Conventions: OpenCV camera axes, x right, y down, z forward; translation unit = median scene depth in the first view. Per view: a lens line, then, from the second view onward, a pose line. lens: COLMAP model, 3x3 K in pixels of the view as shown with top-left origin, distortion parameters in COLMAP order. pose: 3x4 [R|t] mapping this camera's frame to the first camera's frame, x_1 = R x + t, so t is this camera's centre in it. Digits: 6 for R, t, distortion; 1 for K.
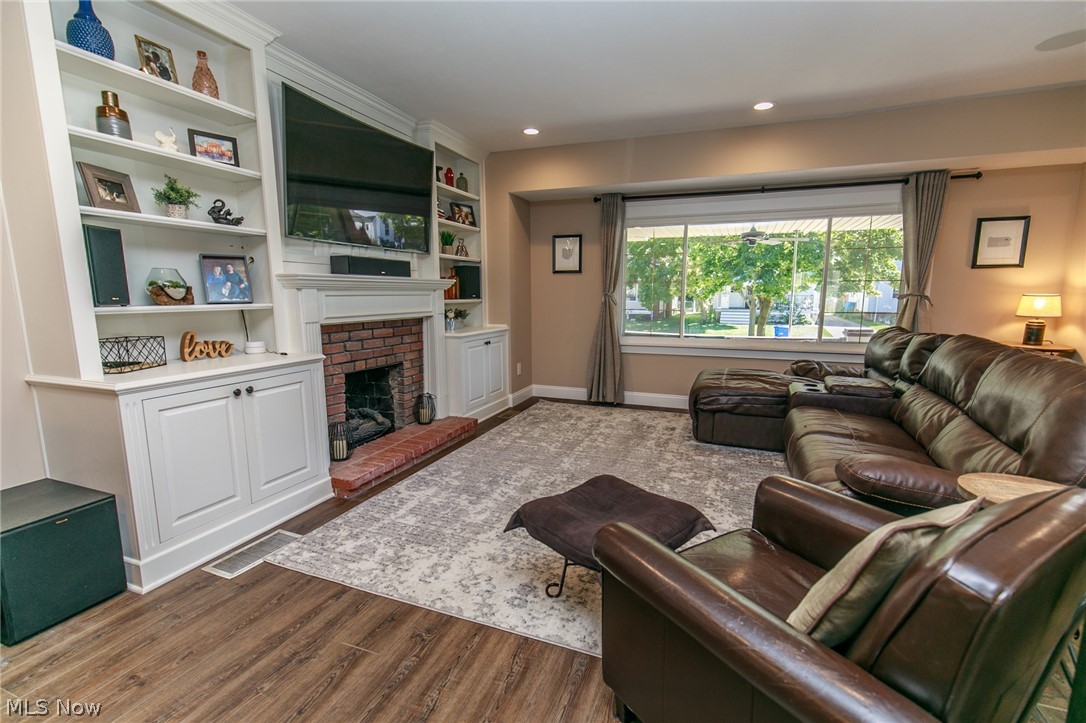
lens RADIAL K [[485.5, 0, 545.1], [0, 485.5, 375.2], [0, 0, 1]] dist [0.004889, -0.000519]
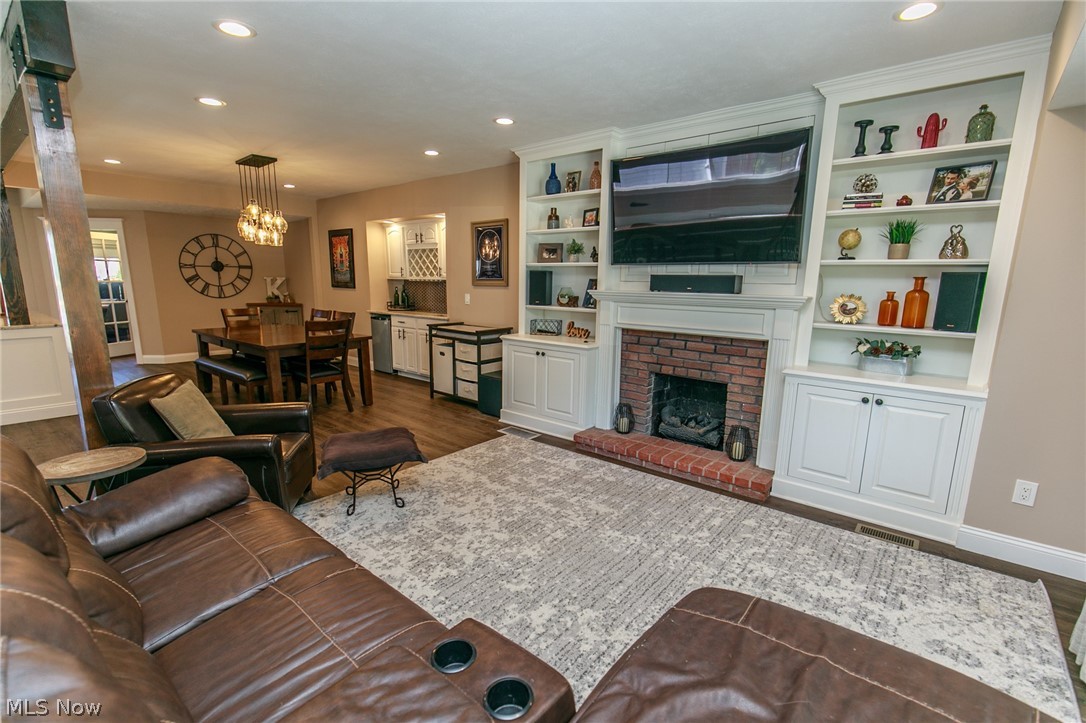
lens RADIAL K [[485.5, 0, 545.8], [0, 485.5, 369.8], [0, 0, 1]] dist [0.004889, -0.000519]
pose [[-0.314155, 0.169293, -0.934156, 0.708405], [-0.174238, 0.956977, 0.232025, -0.215468], [0.933246, 0.235657, -0.271142, 0.961290]]
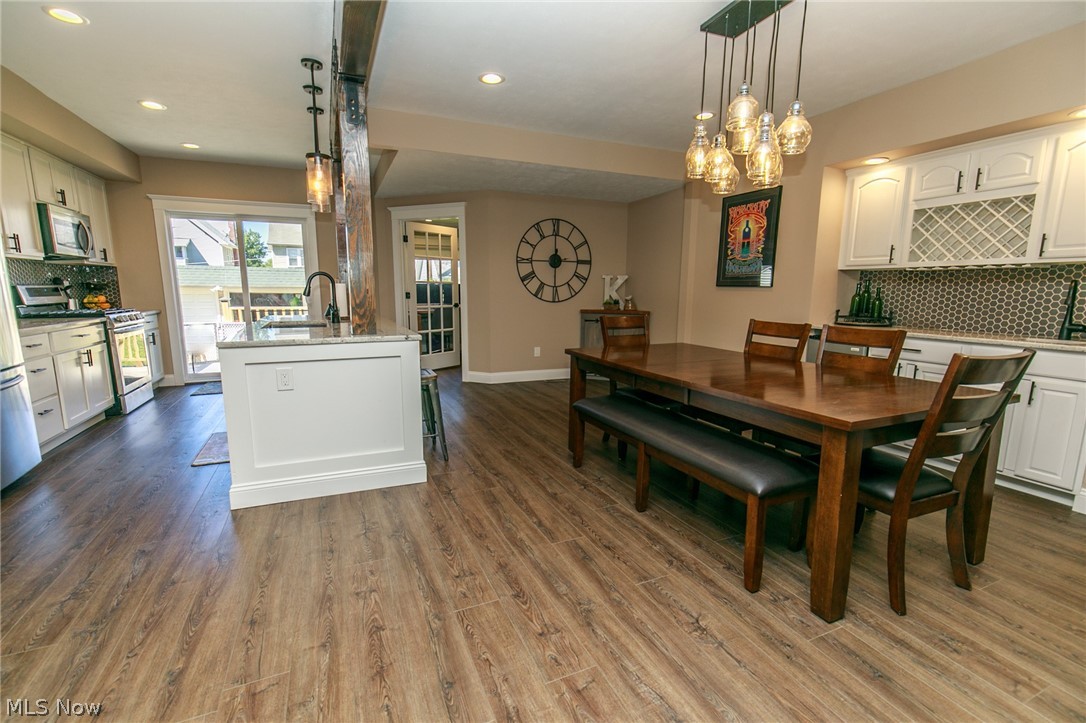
lens RADIAL K [[485.5, 0, 543.4], [0, 485.5, 368.3], [0, 0, 1]] dist [0.004889, -0.000519]
pose [[-0.706443, 0.108561, -0.699394, 0.298675], [-0.129737, 0.951561, 0.278747, -0.009470], [0.695777, 0.287657, -0.658140, 0.079868]]
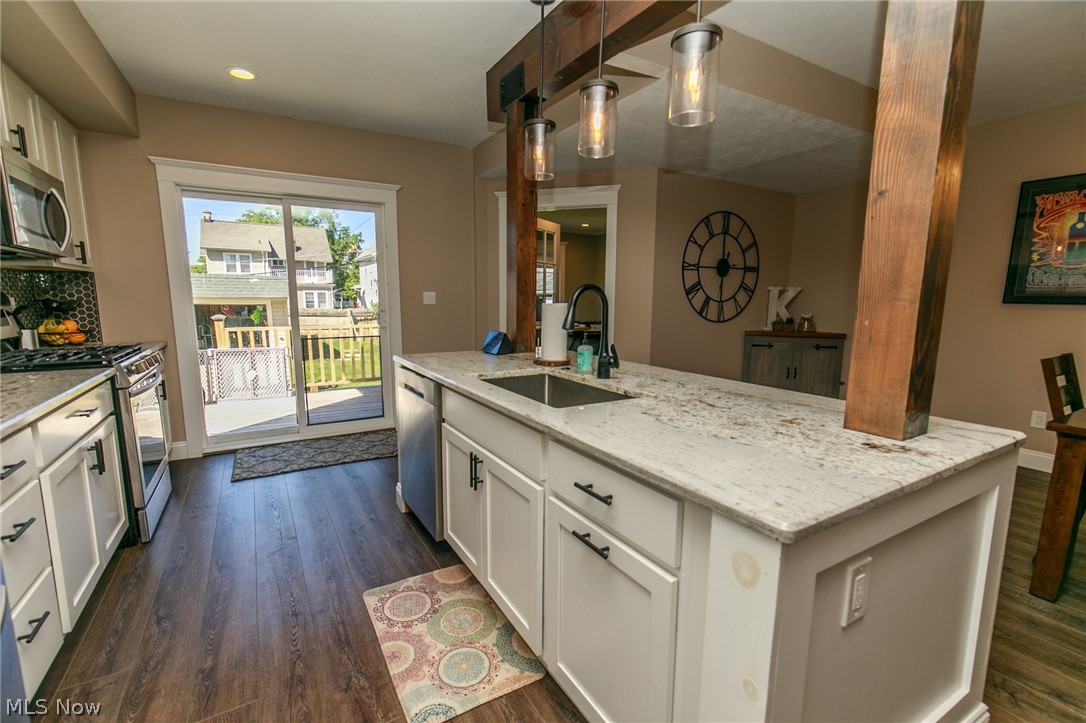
lens RADIAL K [[485.5, 0, 544.5], [0, 485.5, 369.0], [0, 0, 1]] dist [0.004889, -0.000519]
pose [[-0.615546, 0.111310, -0.780201, 0.355415], [-0.142611, 0.957900, 0.249176, 0.101605], [0.775090, 0.264645, -0.573758, -0.652905]]
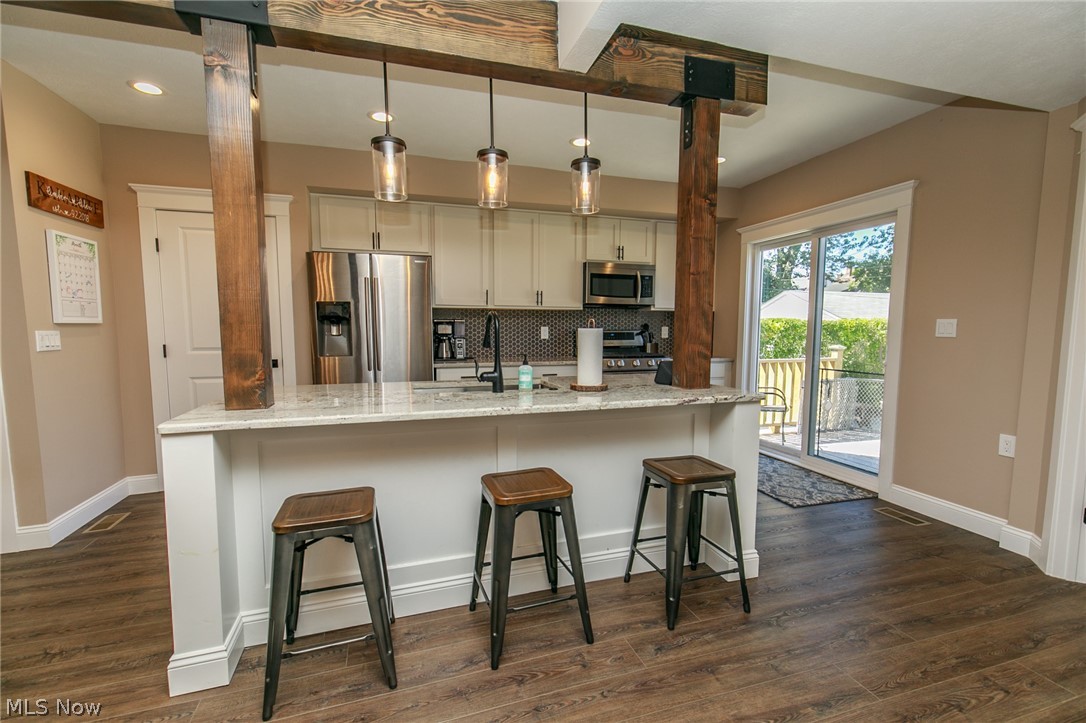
lens RADIAL K [[485.5, 0, 547.8], [0, 485.5, 366.8], [0, 0, 1]] dist [0.004889, -0.000519]
pose [[-0.631499, -0.071320, 0.772090, -0.629884], [0.126653, 0.972899, 0.193460, 0.093432], [-0.764963, 0.219958, -0.605352, -0.589588]]
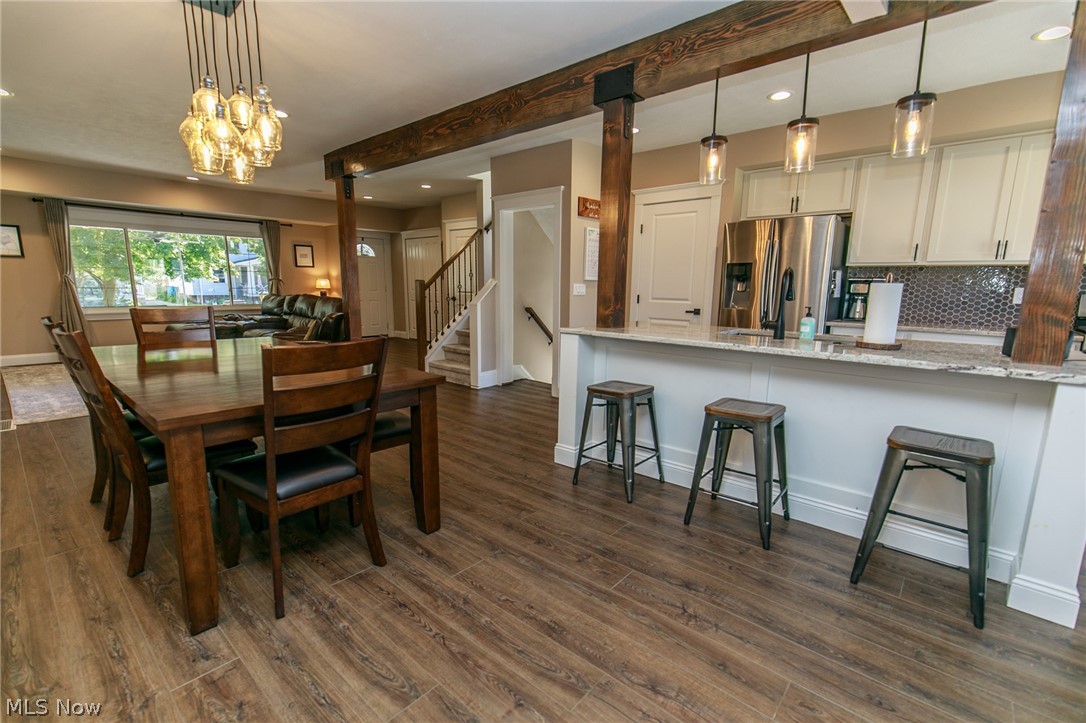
lens RADIAL K [[485.5, 0, 541.0], [0, 485.5, 367.1], [0, 0, 1]] dist [0.004889, -0.000519]
pose [[0.350325, -0.157166, 0.923348, -0.893277], [0.144227, 0.983115, 0.112619, 0.146058], [-0.925457, 0.093719, 0.367078, -0.841203]]
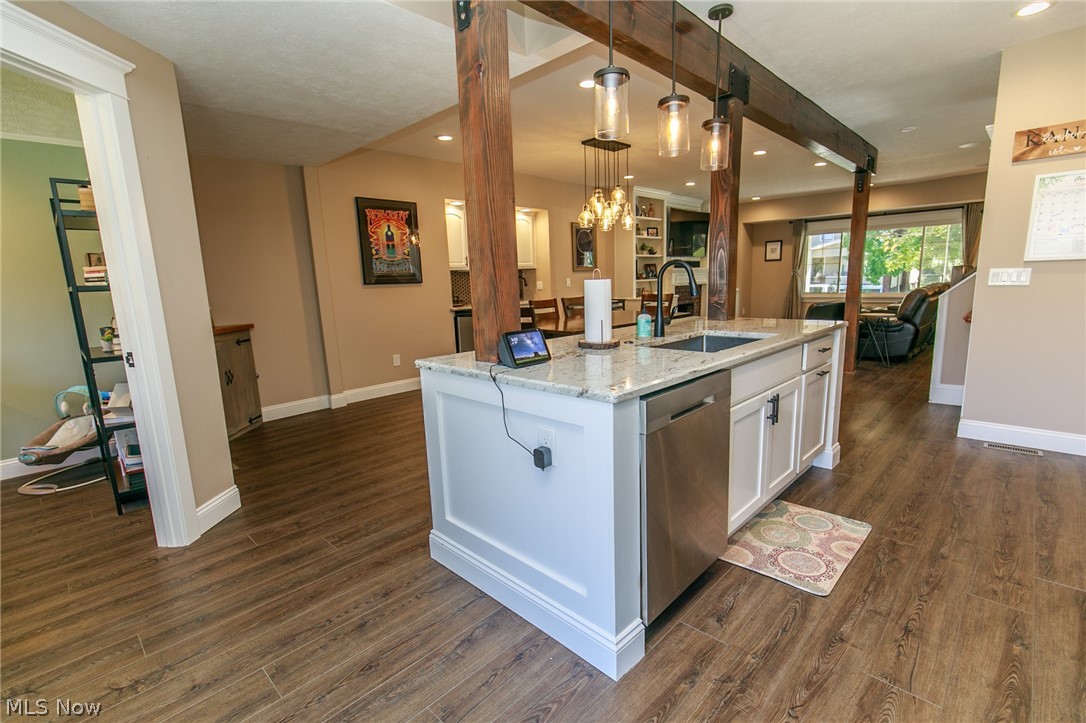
lens RADIAL K [[485.5, 0, 552.1], [0, 485.5, 374.1], [0, 0, 1]] dist [0.004889, -0.000519]
pose [[0.918794, 0.045506, -0.392105, 0.022774], [-0.032205, 0.998663, 0.040436, 0.264805], [0.393421, -0.024525, 0.919031, -1.583638]]
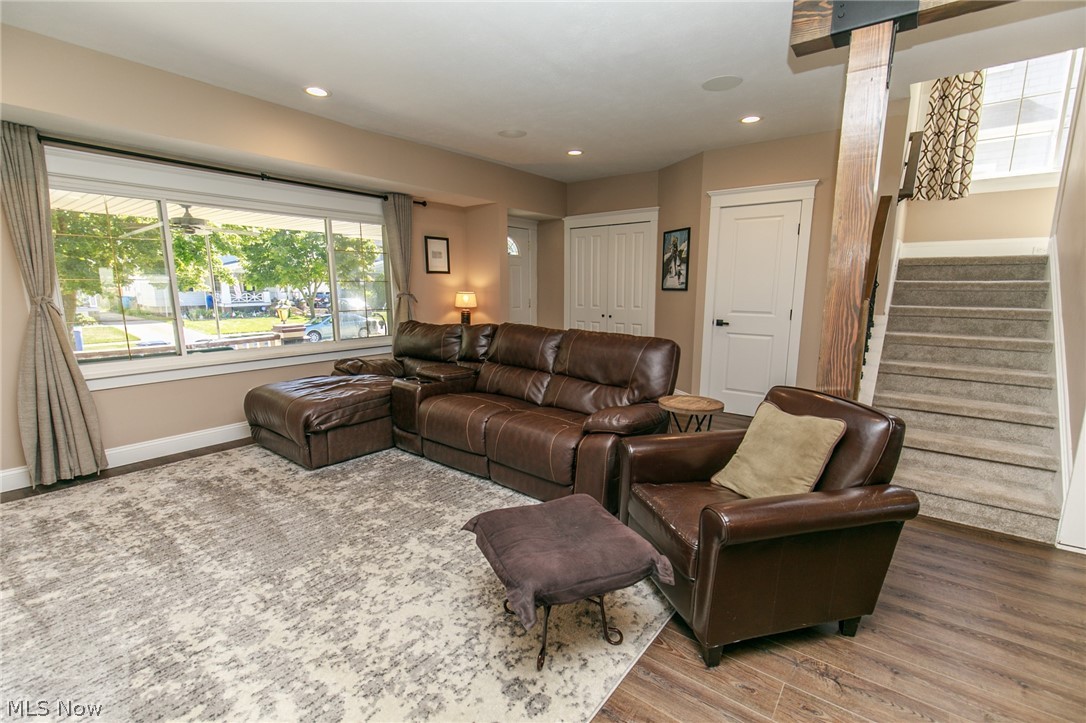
lens RADIAL K [[485.5, 0, 542.0], [0, 485.5, 368.5], [0, 0, 1]] dist [0.004889, -0.000519]
pose [[0.281530, -0.162509, 0.945691, -0.363310], [0.159920, 0.979717, 0.120748, -0.079155], [-0.946132, 0.117241, 0.301808, 0.356051]]
